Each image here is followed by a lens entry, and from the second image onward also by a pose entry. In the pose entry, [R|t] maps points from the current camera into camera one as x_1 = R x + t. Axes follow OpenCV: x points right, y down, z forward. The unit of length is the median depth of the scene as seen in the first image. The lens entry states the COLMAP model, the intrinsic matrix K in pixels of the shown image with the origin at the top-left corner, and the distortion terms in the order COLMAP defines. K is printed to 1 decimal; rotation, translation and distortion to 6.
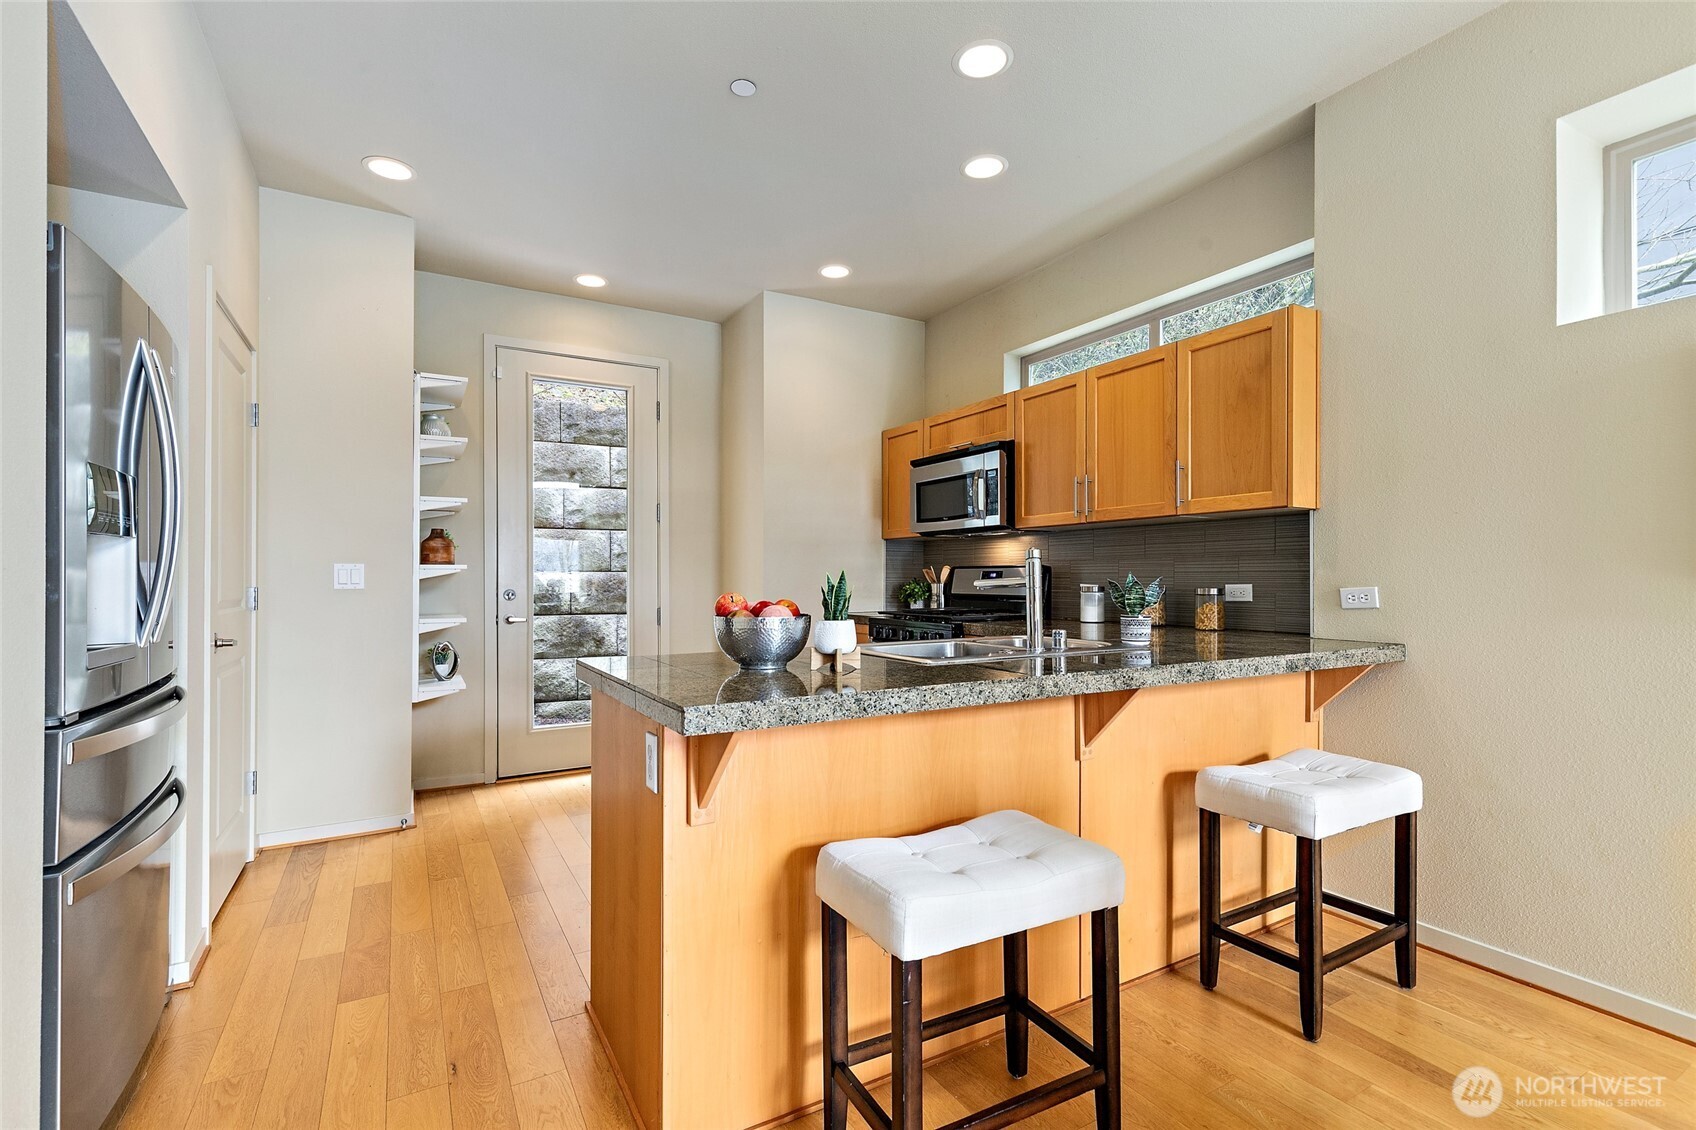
lens RADIAL K [[756.7, 0, 850.5], [0, 756.7, 574.9], [0, 0, 1]] dist [0.000864, 0.000512]
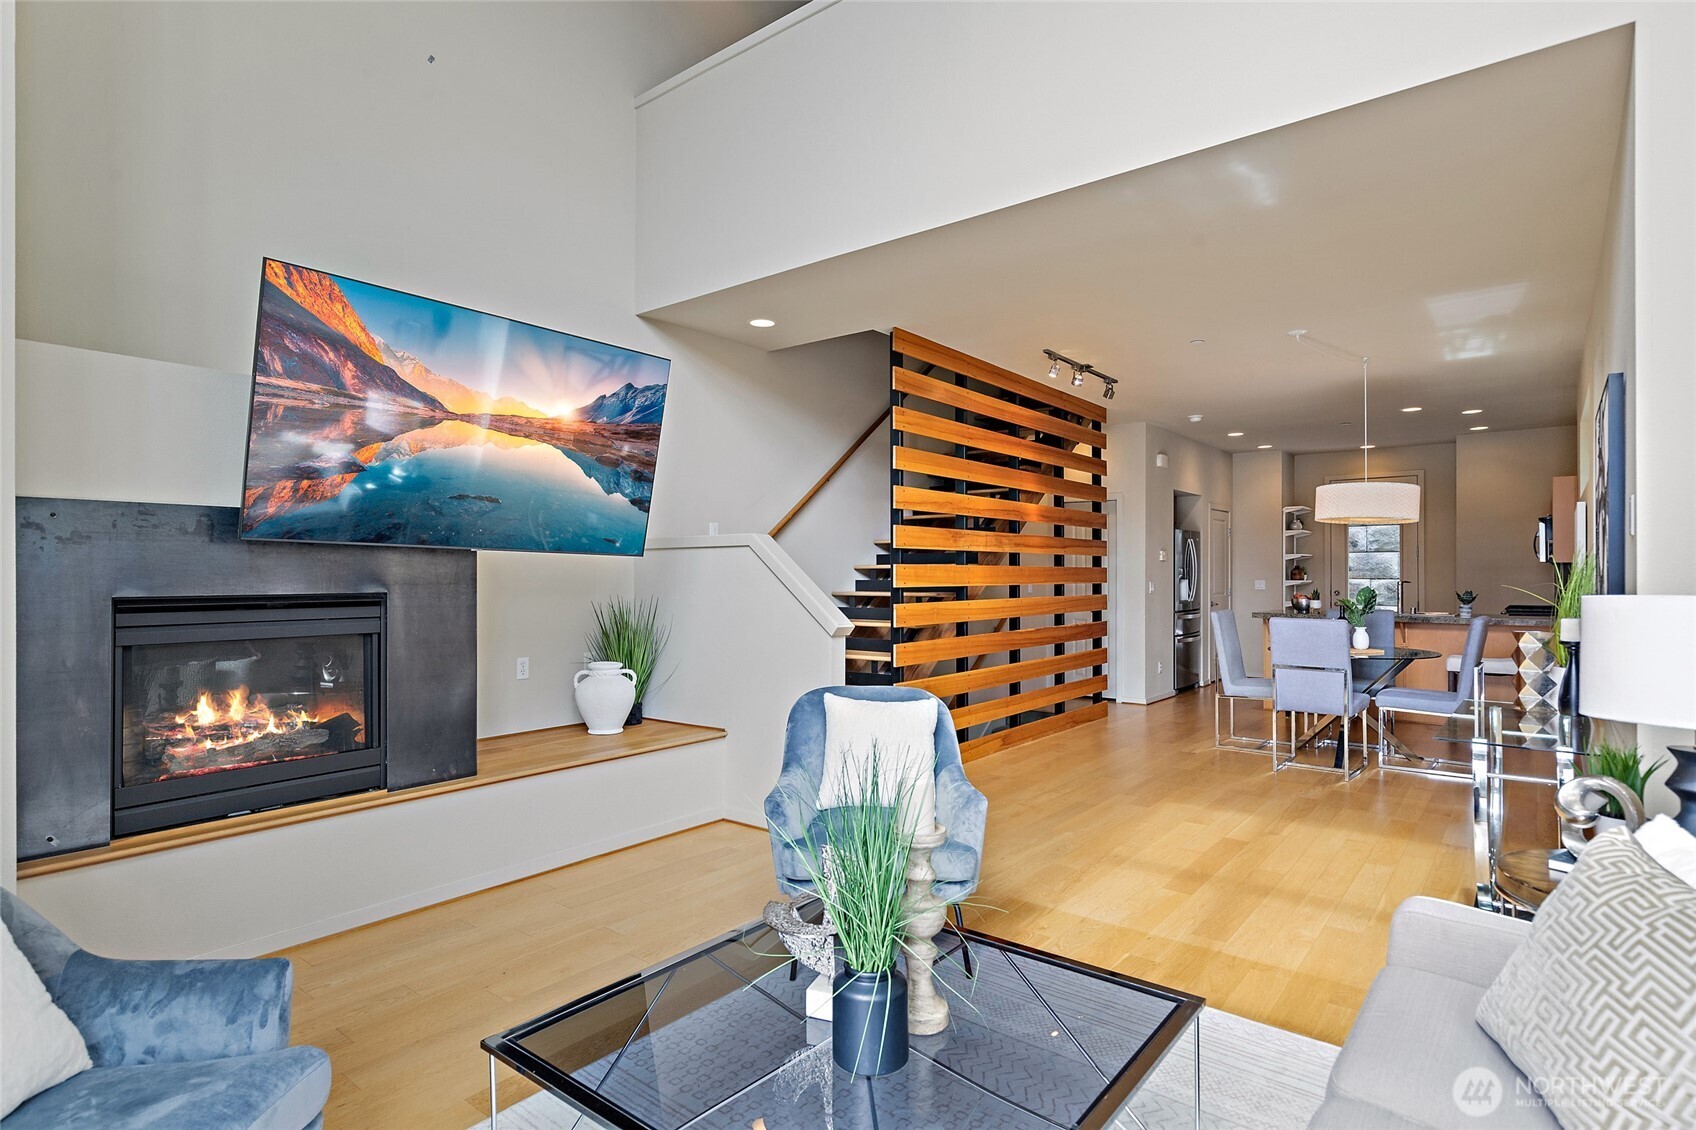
lens RADIAL K [[922.8, 0, 848.0], [0, 922.8, 565.0], [0, 0, 1]] dist [0.041772, -0.000382]
pose [[0.367775, -0.004650, -0.929903, 1.775134], [0.004380, 0.999985, -0.003268, -0.058585], [0.929905, -0.002872, 0.367790, -1.513962]]
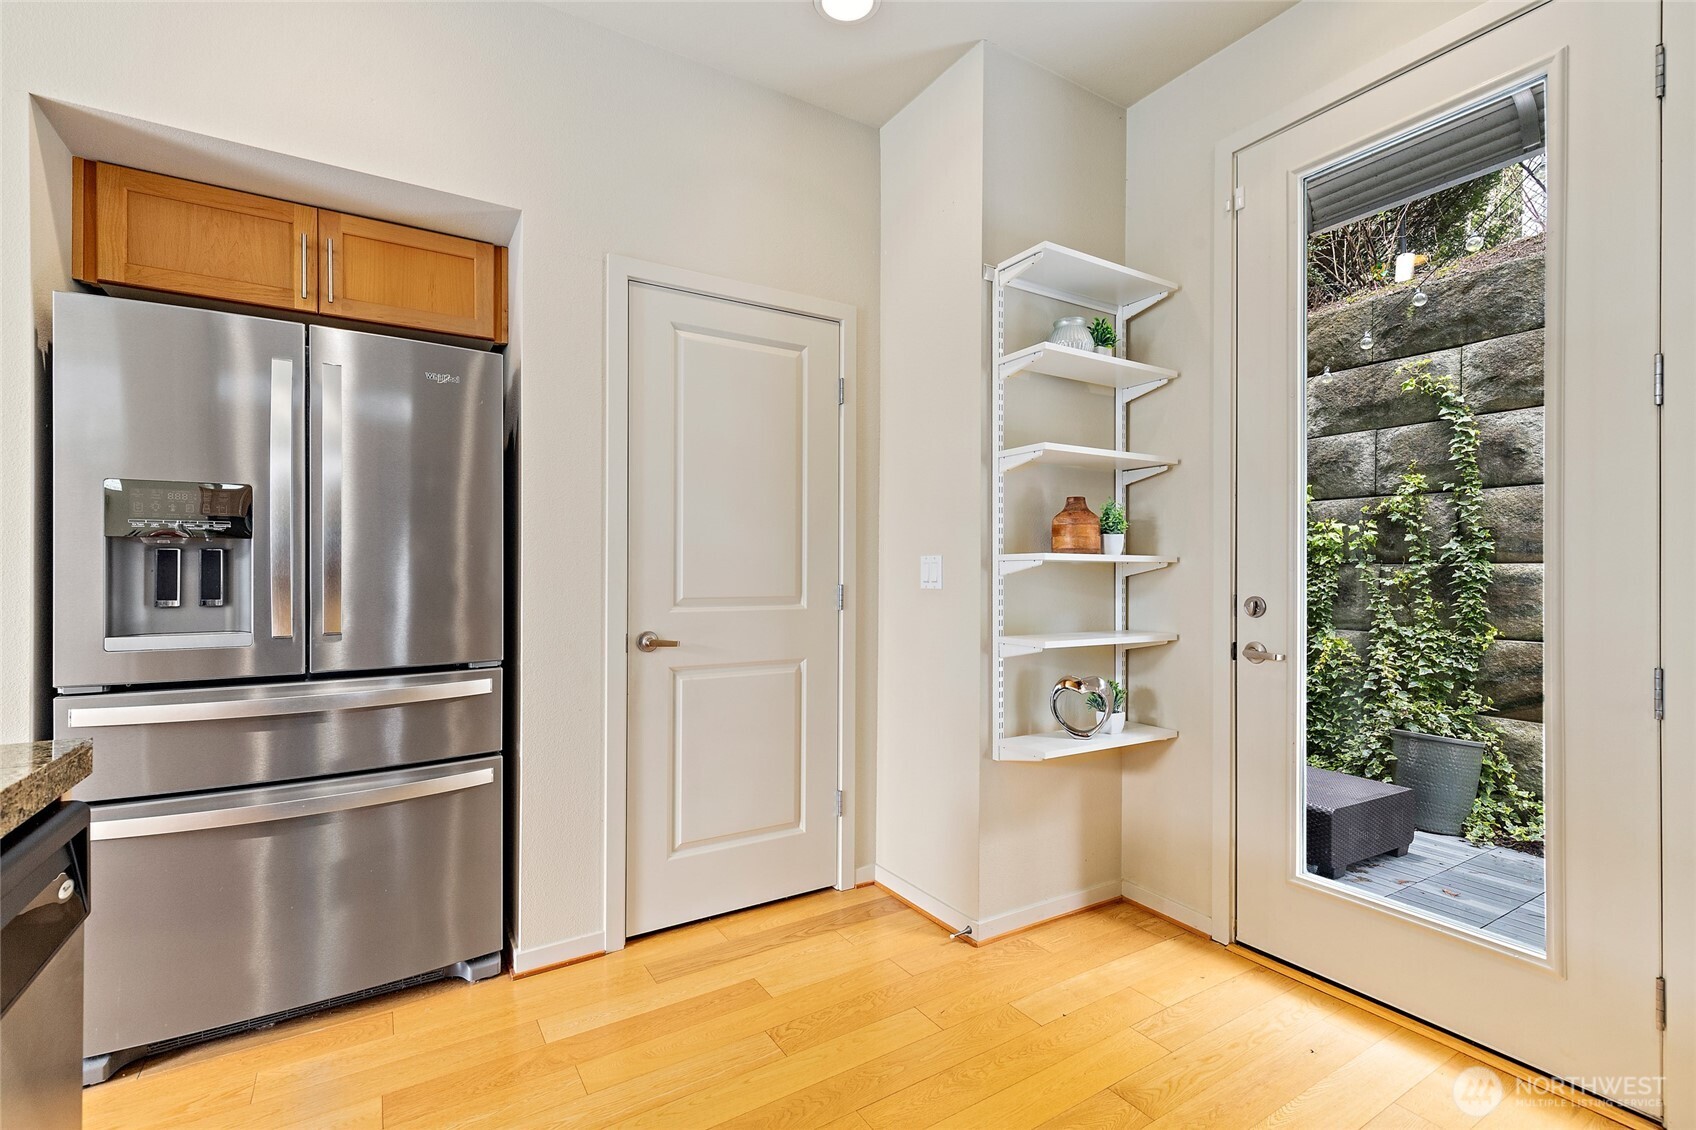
lens RADIAL K [[756.7, 0, 850.5], [0, 756.7, 574.9], [0, 0, 1]] dist [0.000864, 0.000512]
pose [[0.022932, 0.002271, -0.999734, 0.083275], [0.004747, 0.999986, 0.002381, 0.002202], [0.999726, -0.004800, 0.022921, 0.803371]]
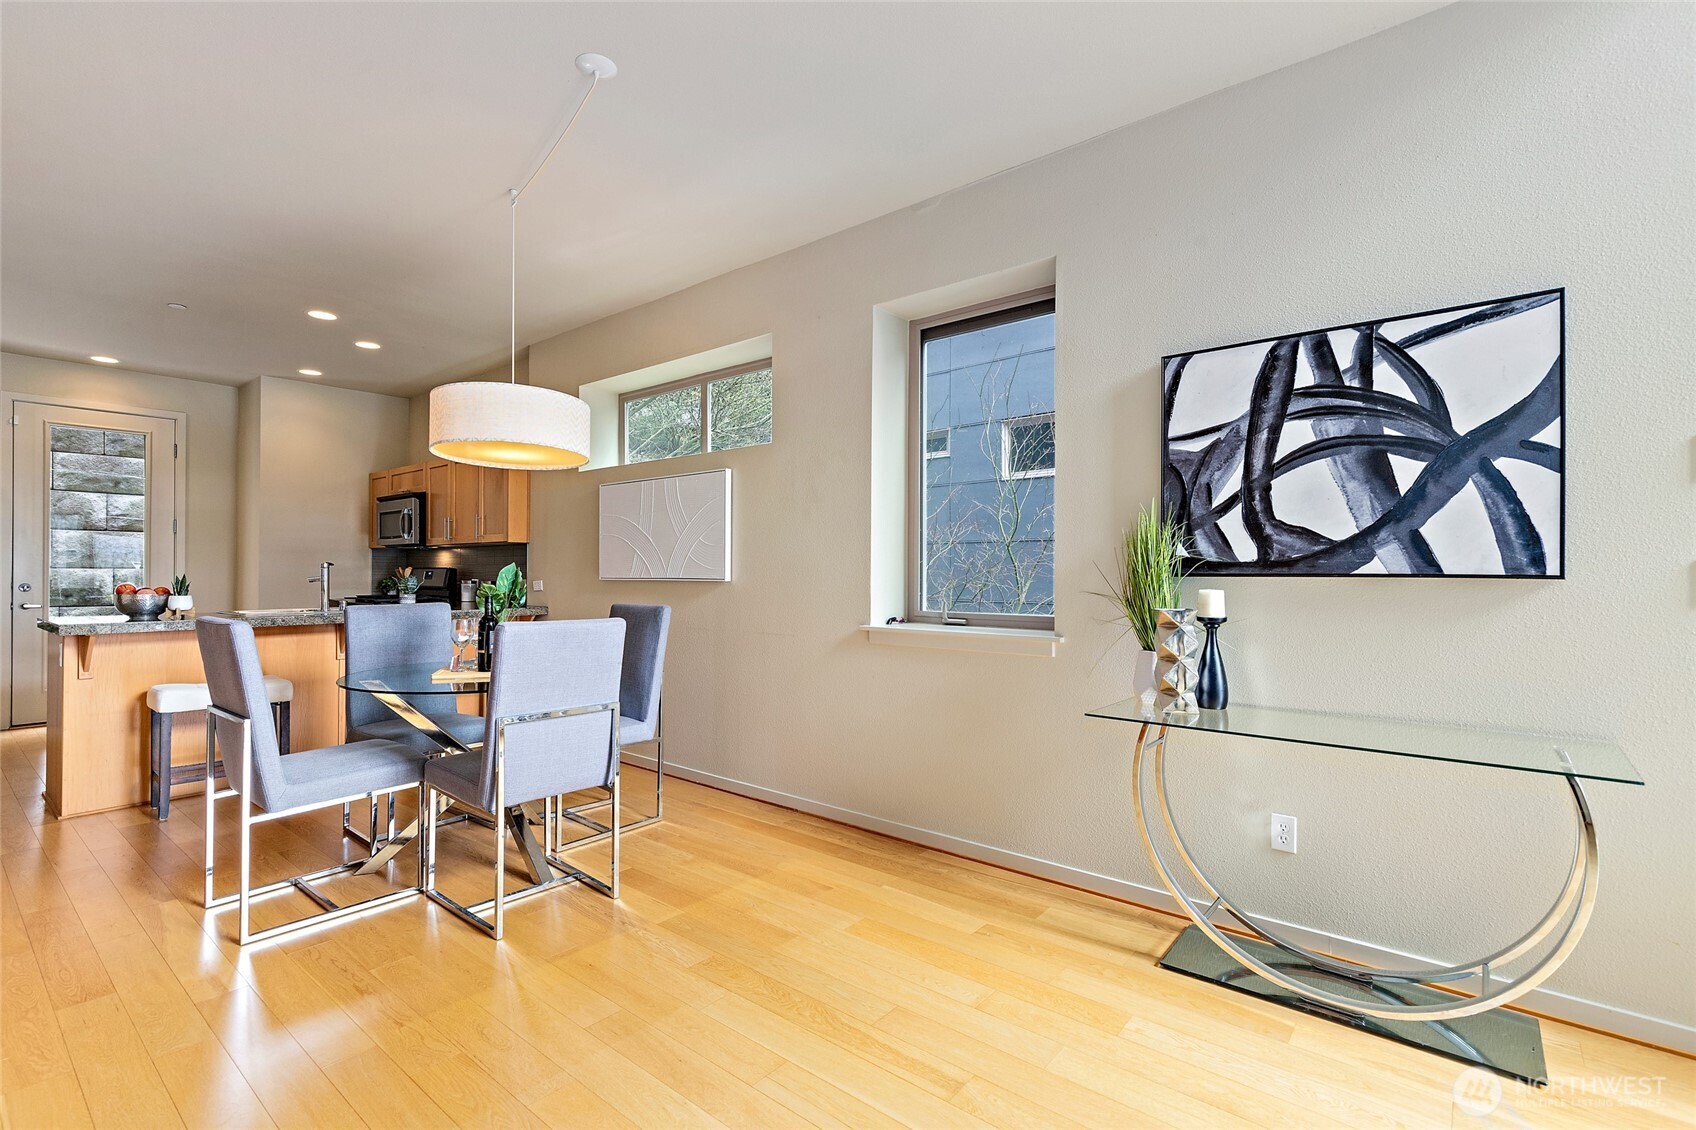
lens RADIAL K [[774.3, 0, 860.6], [0, 774.3, 566.6], [0, 0, 1]] dist [0.001396, 0.000395]
pose [[0.937811, 0.005733, 0.347100, 0.524565], [-0.004221, 0.999978, -0.005111, -0.011507], [-0.347121, 0.003328, 0.937814, -0.913739]]
